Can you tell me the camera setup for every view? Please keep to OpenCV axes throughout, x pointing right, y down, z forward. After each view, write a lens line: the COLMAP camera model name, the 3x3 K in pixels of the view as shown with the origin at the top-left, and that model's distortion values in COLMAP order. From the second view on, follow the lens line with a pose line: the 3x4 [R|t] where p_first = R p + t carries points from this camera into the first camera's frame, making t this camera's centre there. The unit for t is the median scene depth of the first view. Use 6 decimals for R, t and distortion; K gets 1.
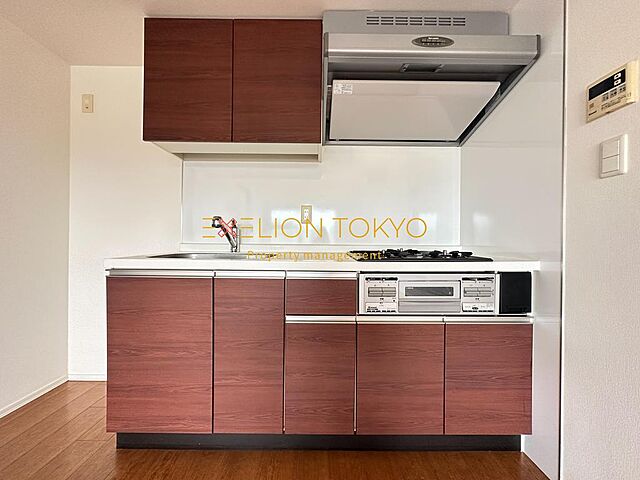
lens RADIAL K [[258.2, 0, 320.0], [0, 258.2, 240.5], [0, 0, 1]] dist [-0.001712, 0.000214]
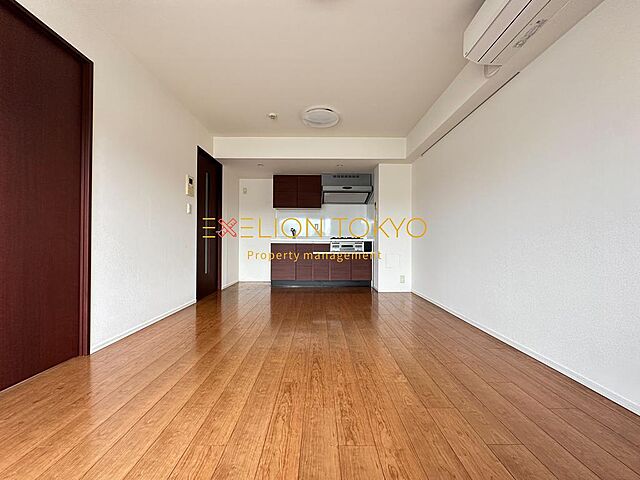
lens RADIAL K [[258.2, 0, 322.4], [0, 258.2, 240.9], [0, 0, 1]] dist [-0.001712, 0.000214]
pose [[0.999974, -0.006585, -0.002976, 0.032231], [0.006586, 0.999978, 0.000436, 0.107189], [0.002973, -0.000455, 0.999995, -3.181345]]
